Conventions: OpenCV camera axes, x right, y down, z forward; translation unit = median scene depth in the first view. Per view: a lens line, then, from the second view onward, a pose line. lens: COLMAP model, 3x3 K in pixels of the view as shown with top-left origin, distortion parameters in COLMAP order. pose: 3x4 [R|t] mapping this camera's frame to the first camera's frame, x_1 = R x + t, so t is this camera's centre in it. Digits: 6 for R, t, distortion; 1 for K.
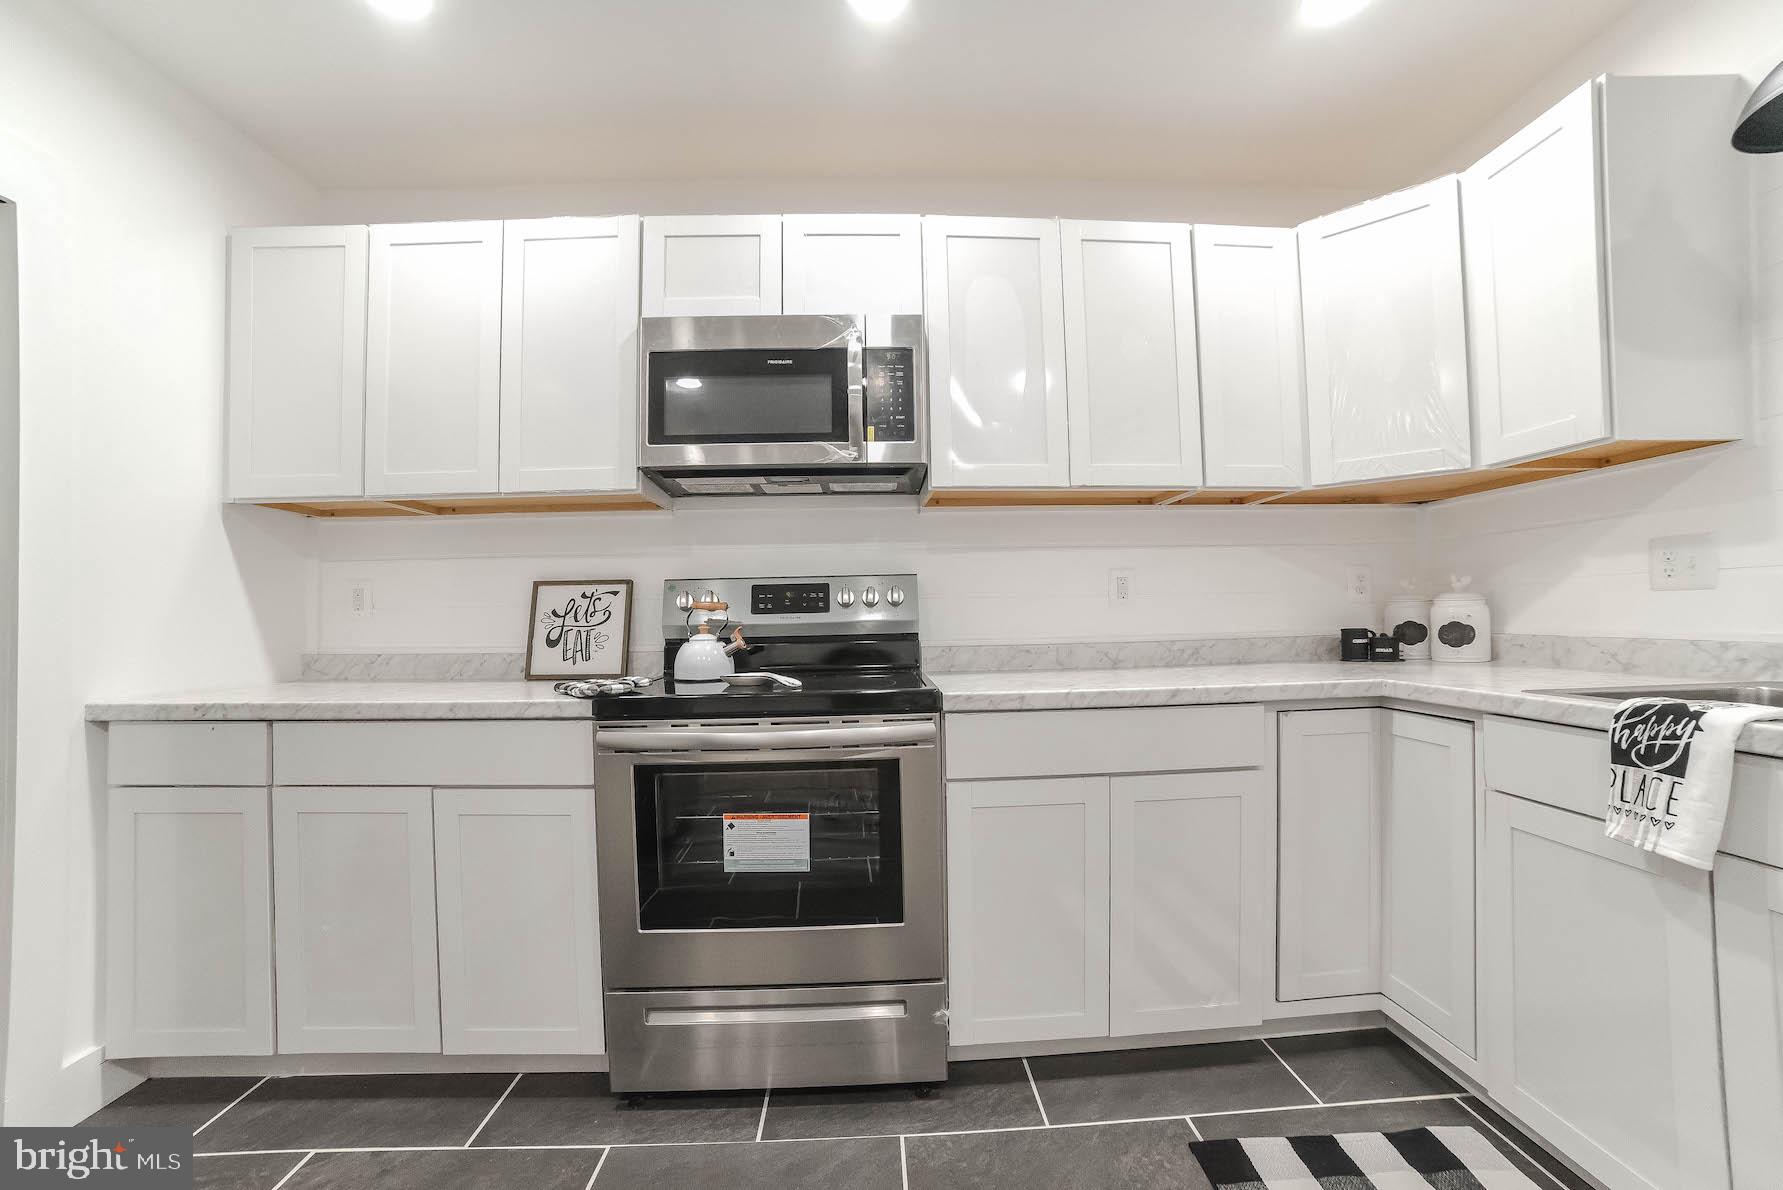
lens RADIAL K [[707.7, 0, 887.1], [0, 707.7, 609.0], [0, 0, 1]] dist [-0.104316, 0.032361]
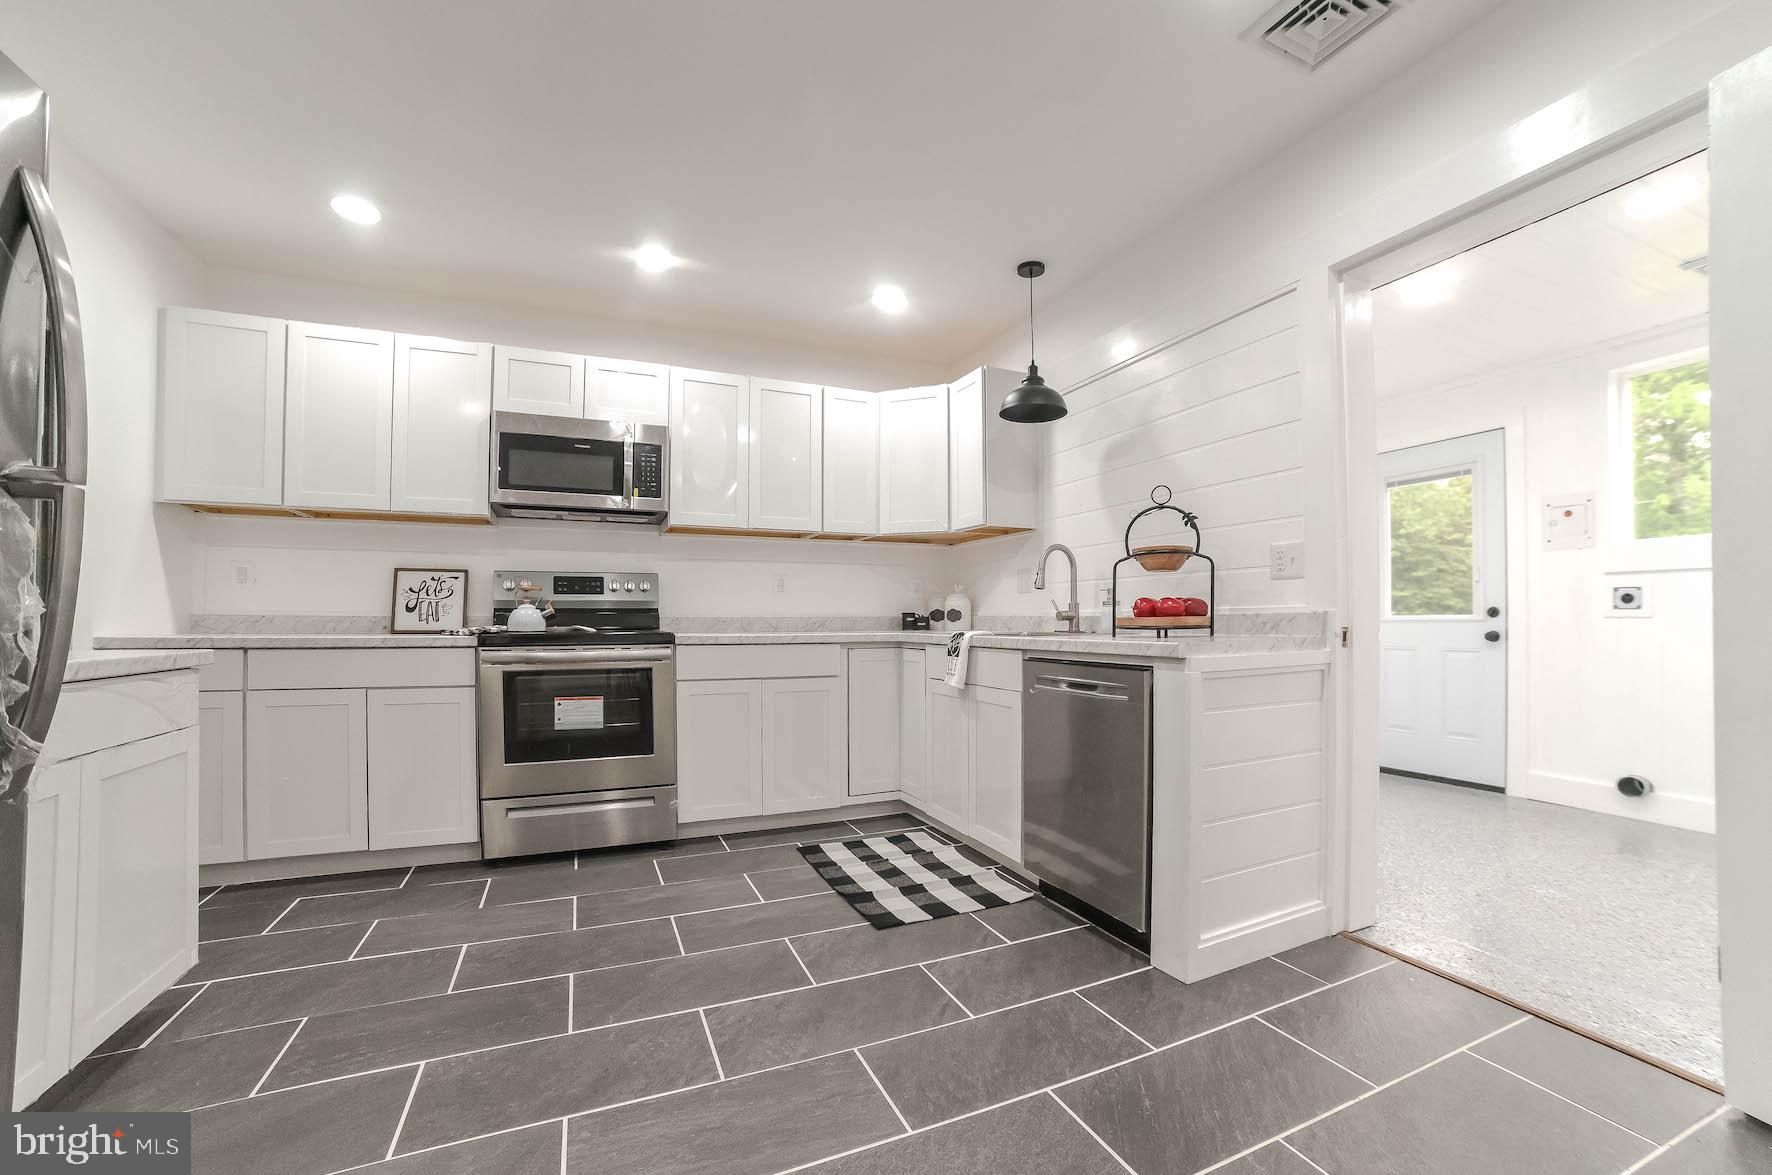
lens RADIAL K [[713.8, 0, 882.7], [0, 713.8, 615.8], [0, 0, 1]] dist [-0.088158, 0.033122]
pose [[0.927090, 0.019618, 0.374326, -0.100823], [-0.020416, 0.999790, -0.001835, 0.048204], [-0.374283, -0.005941, 0.927295, -0.834865]]
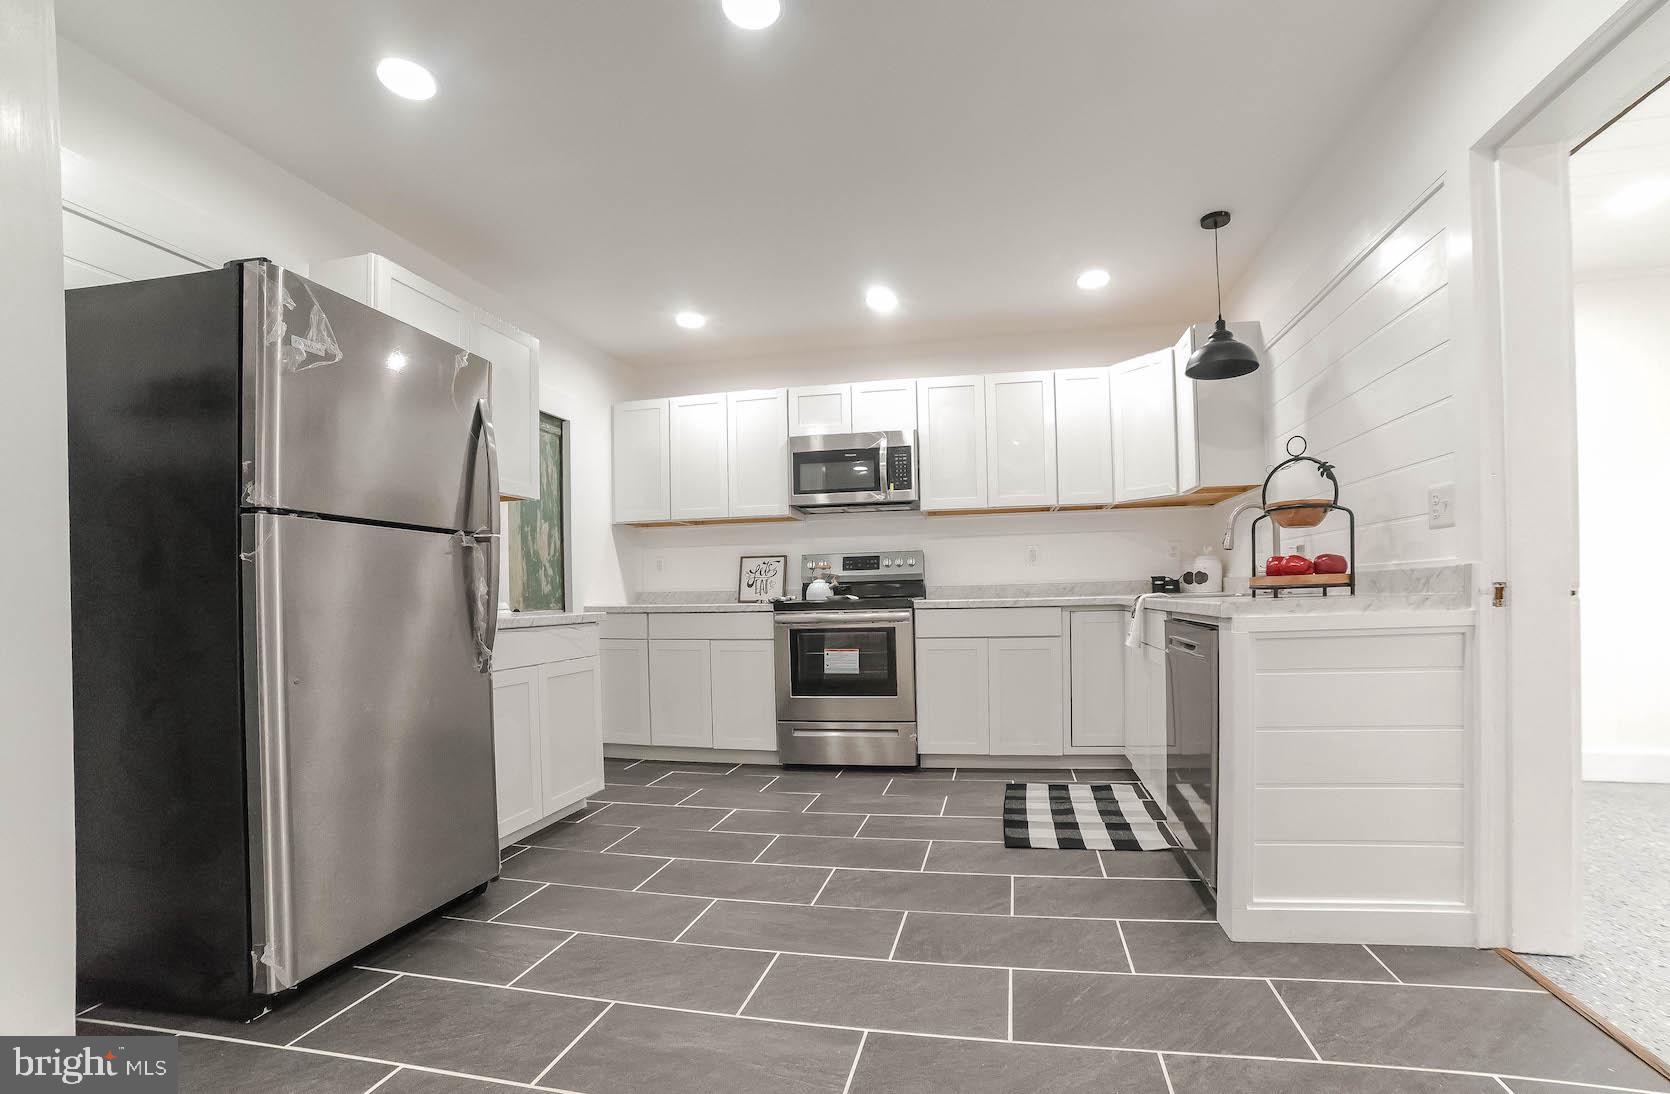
lens RADIAL K [[706.7, 0, 885.3], [0, 706.7, 606.8], [0, 0, 1]] dist [-0.078161, 0.000082]
pose [[0.981556, -0.000626, -0.191172, 0.361621], [0.007540, 0.999343, 0.035443, 0.044225], [0.191025, -0.036231, 0.980916, -1.123897]]
